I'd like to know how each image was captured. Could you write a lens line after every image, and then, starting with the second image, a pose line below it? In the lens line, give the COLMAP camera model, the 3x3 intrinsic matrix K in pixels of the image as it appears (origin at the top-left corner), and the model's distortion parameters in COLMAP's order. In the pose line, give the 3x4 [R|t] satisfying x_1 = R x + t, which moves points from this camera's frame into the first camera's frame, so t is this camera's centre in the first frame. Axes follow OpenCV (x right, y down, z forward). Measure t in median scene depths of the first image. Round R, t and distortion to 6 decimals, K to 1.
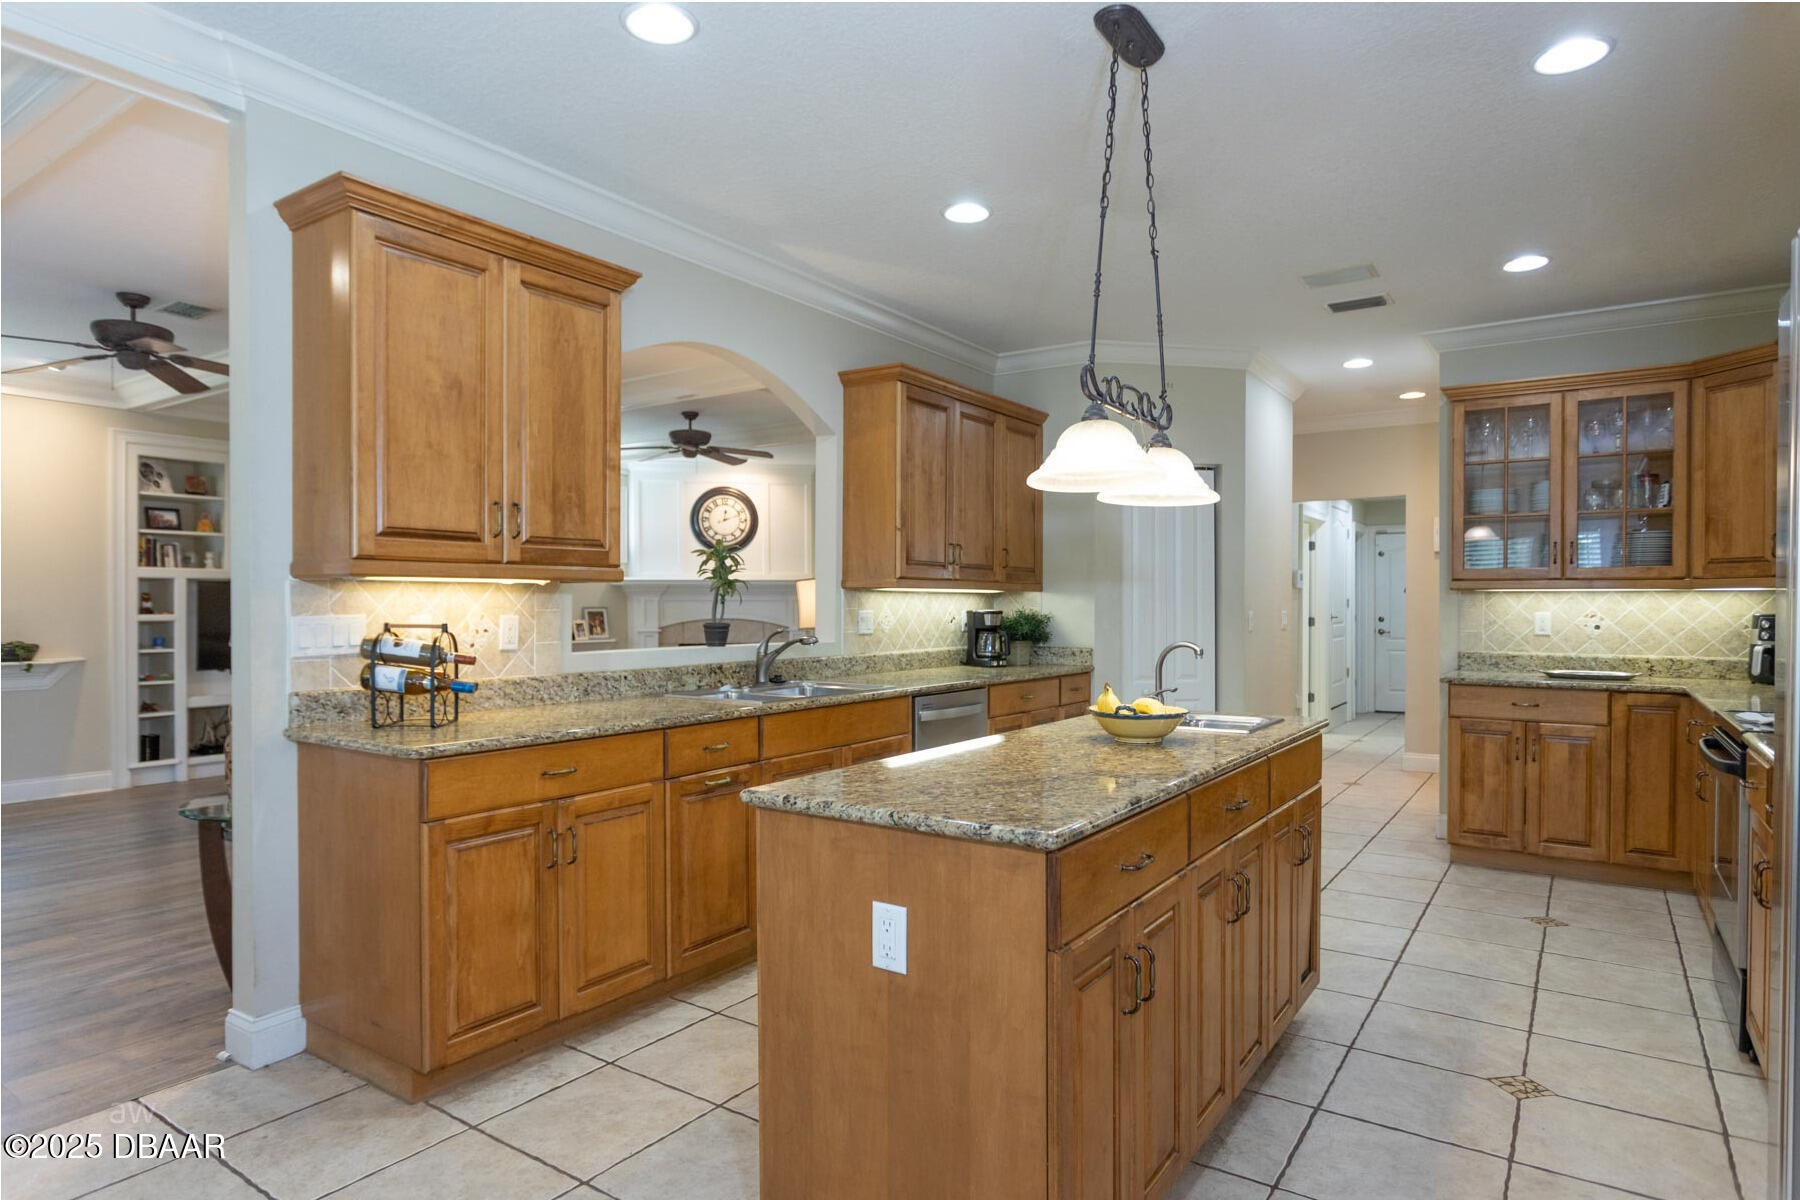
lens RADIAL K [[1016.7, 0, 894.5], [0, 1016.7, 606.0], [0, 0, 1]] dist [-0.011826, 0.005578]
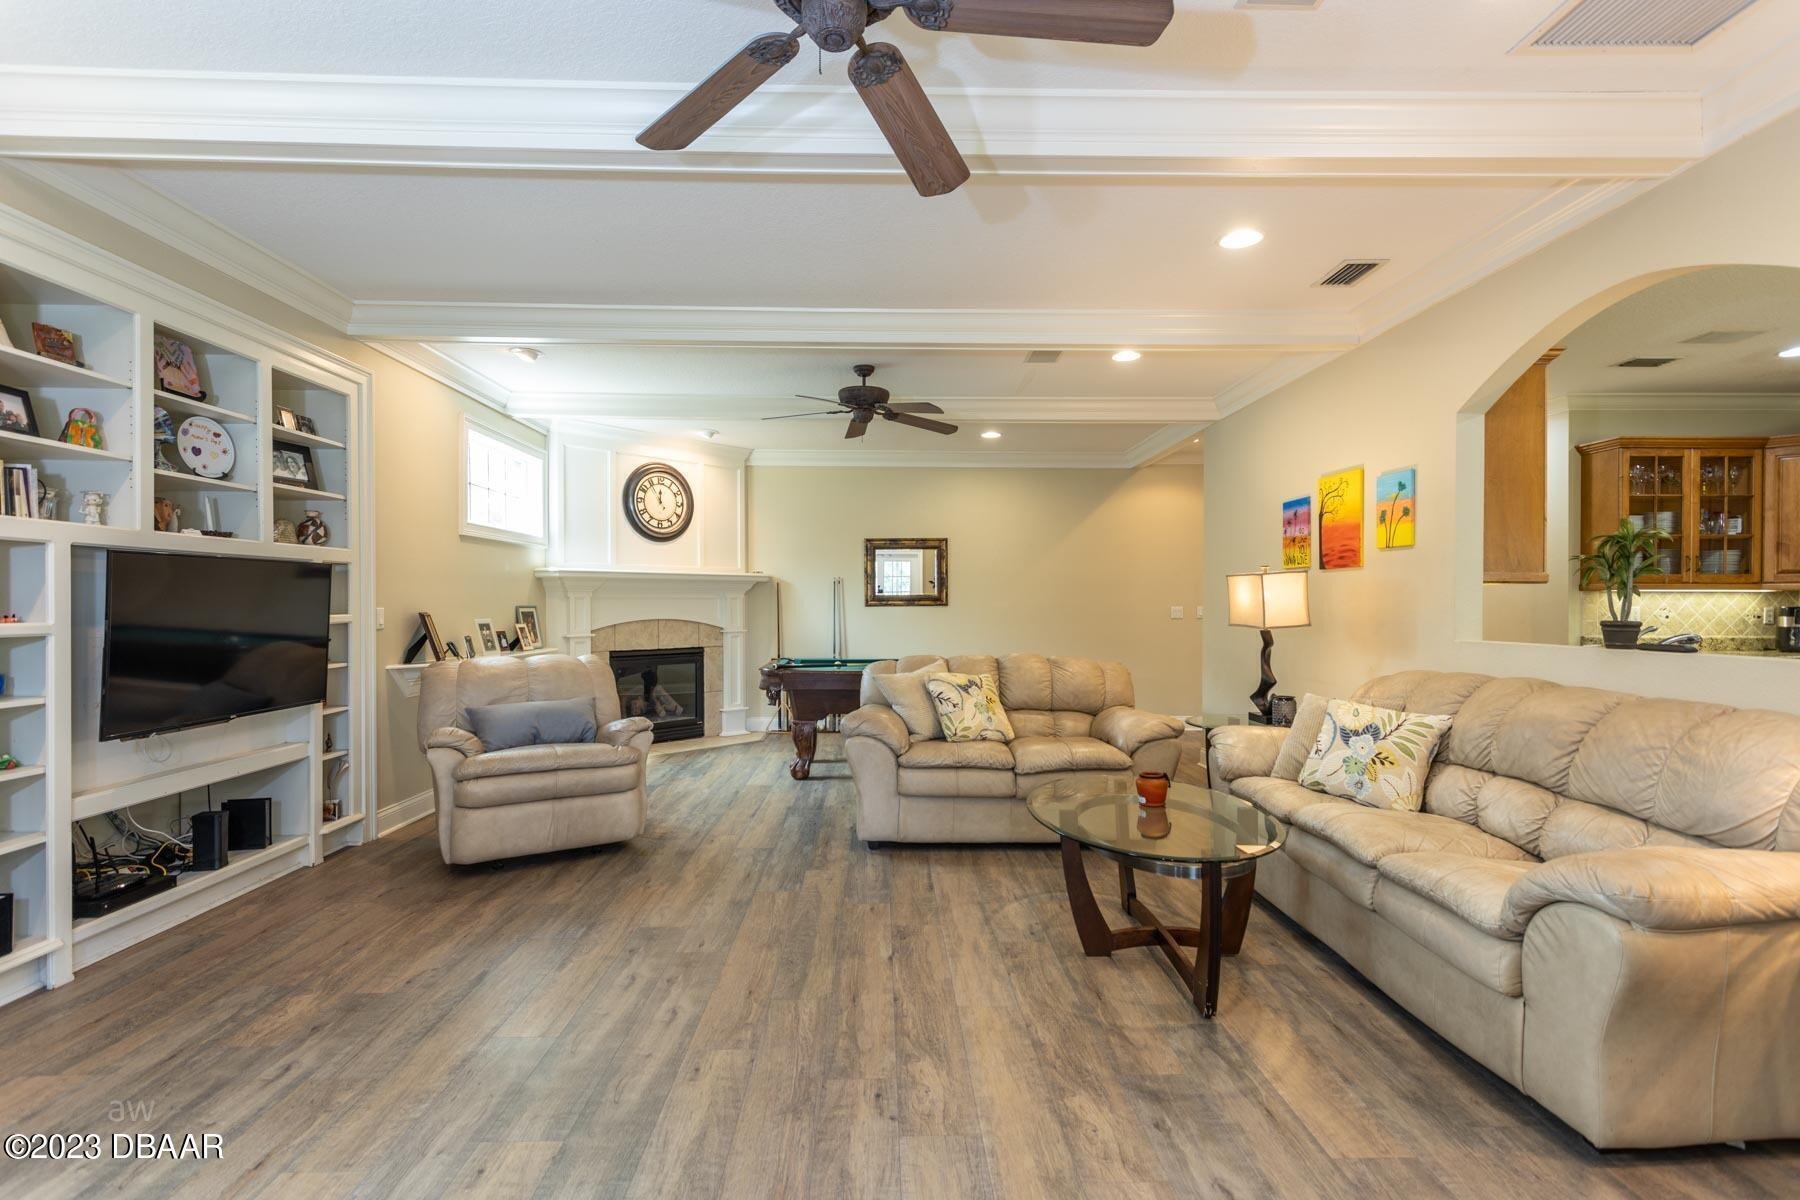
lens RADIAL K [[854.5, 0, 900.2], [0, 854.5, 604.2], [0, 0, 1]] dist [0.005854, 0.001806]
pose [[0.810309, -0.000990, 0.586002, -0.654855], [0.001961, 0.999998, -0.001023, 0.001516], [-0.585999, 0.001978, 0.810309, 0.480783]]
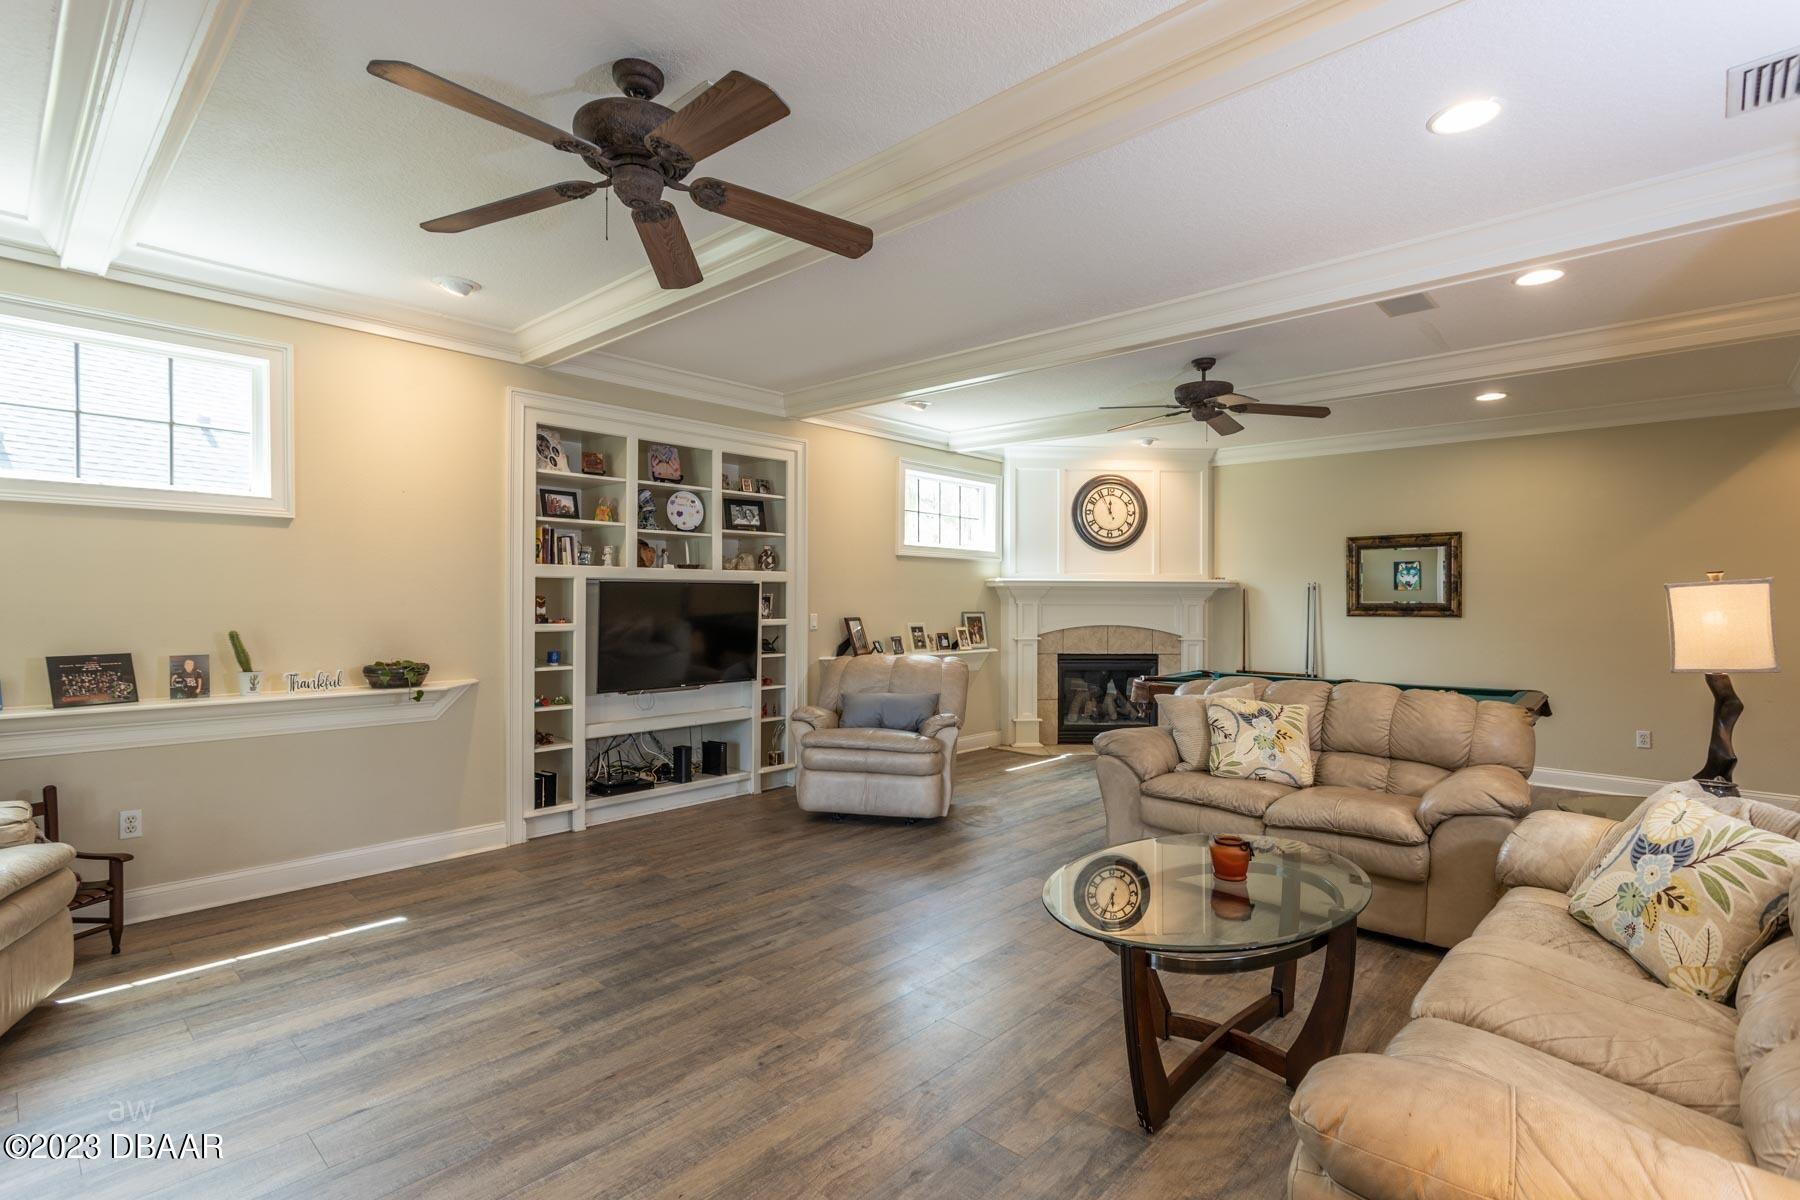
lens RADIAL K [[854.5, 0, 896.0], [0, 854.5, 605.2], [0, 0, 1]] dist [0.005854, 0.001806]
pose [[0.989135, 0.007030, -0.146845, -0.374448], [-0.006489, 0.999970, 0.004166, -0.011020], [0.146870, -0.003168, 0.989151, 0.382542]]
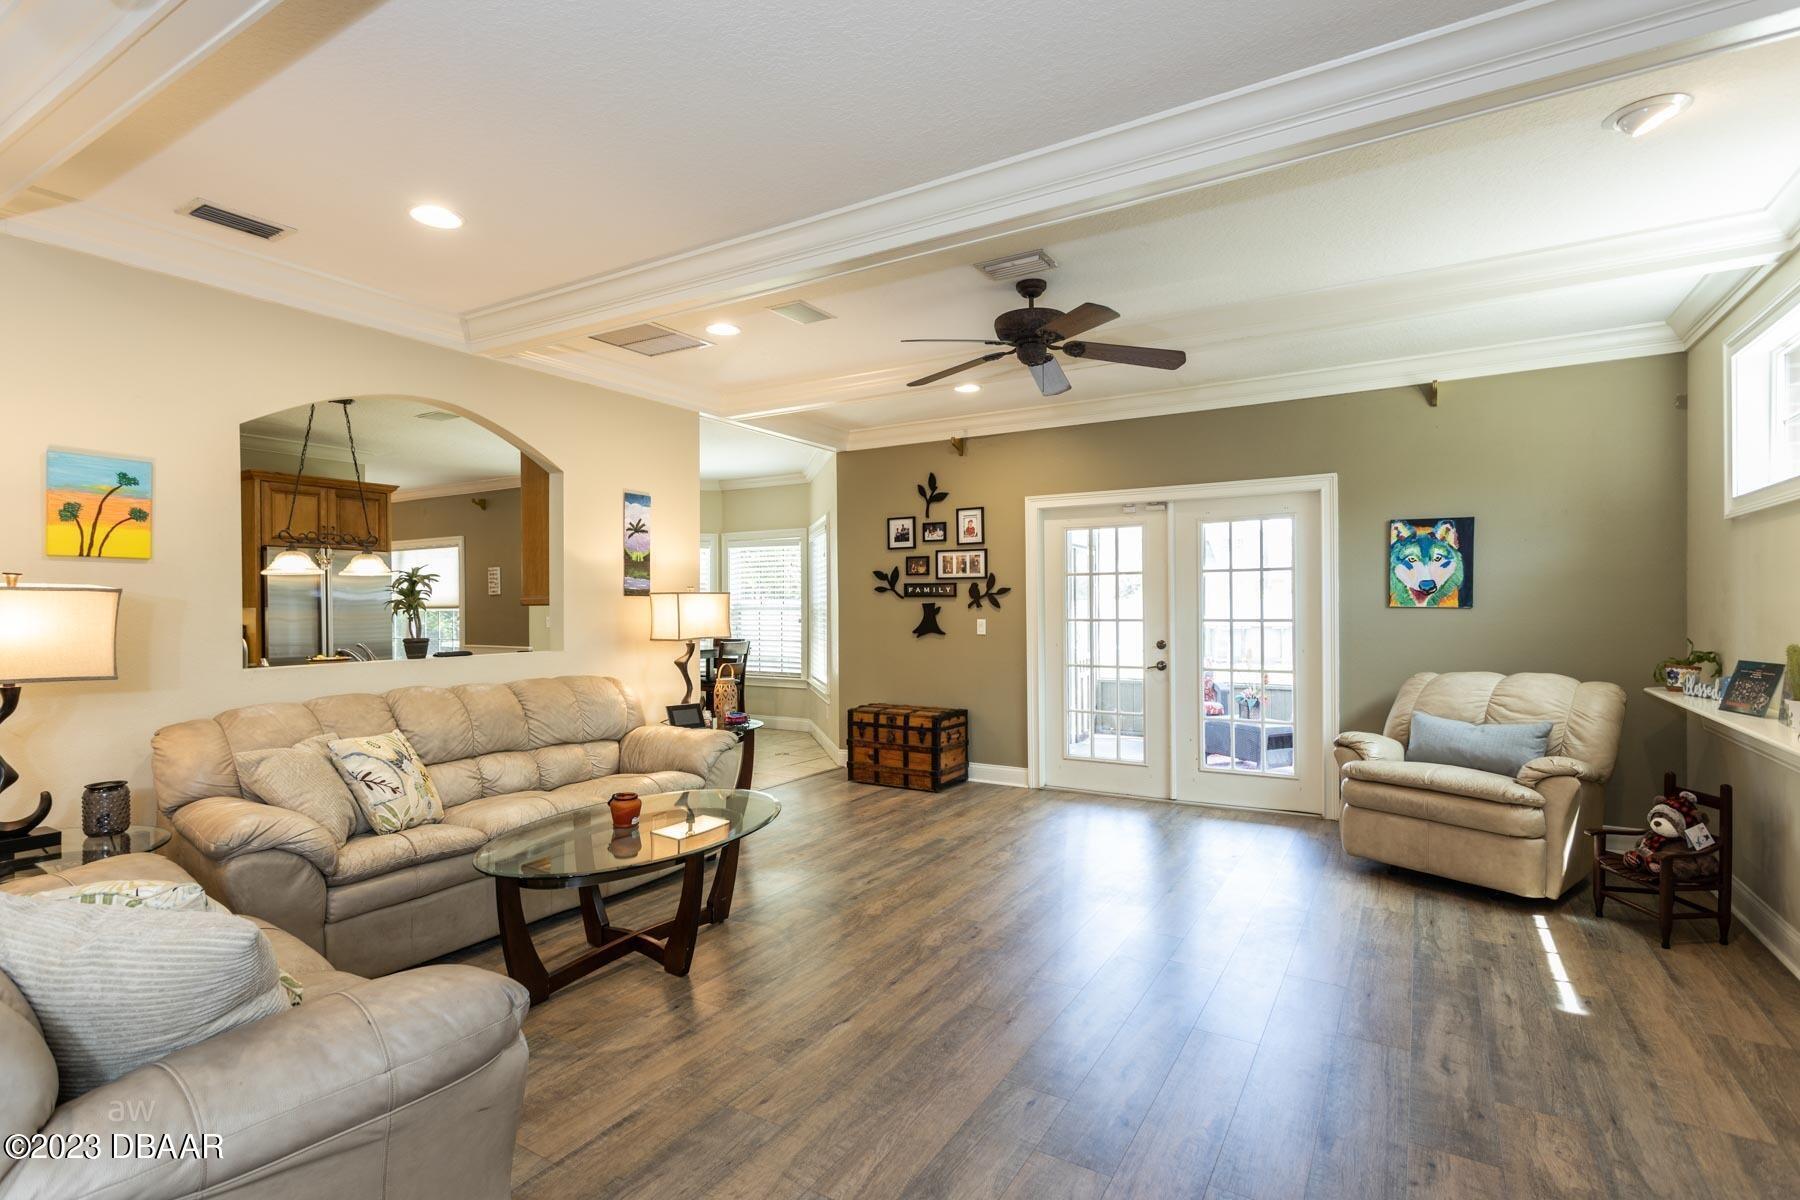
lens RADIAL K [[854.5, 0, 902.1], [0, 854.5, 610.9], [0, 0, 1]] dist [0.005854, 0.001806]
pose [[-0.998376, 0.006475, -0.056599, -0.408814], [0.005887, 0.999927, 0.010556, -0.012888], [0.056663, 0.010205, -0.998341, 1.231867]]
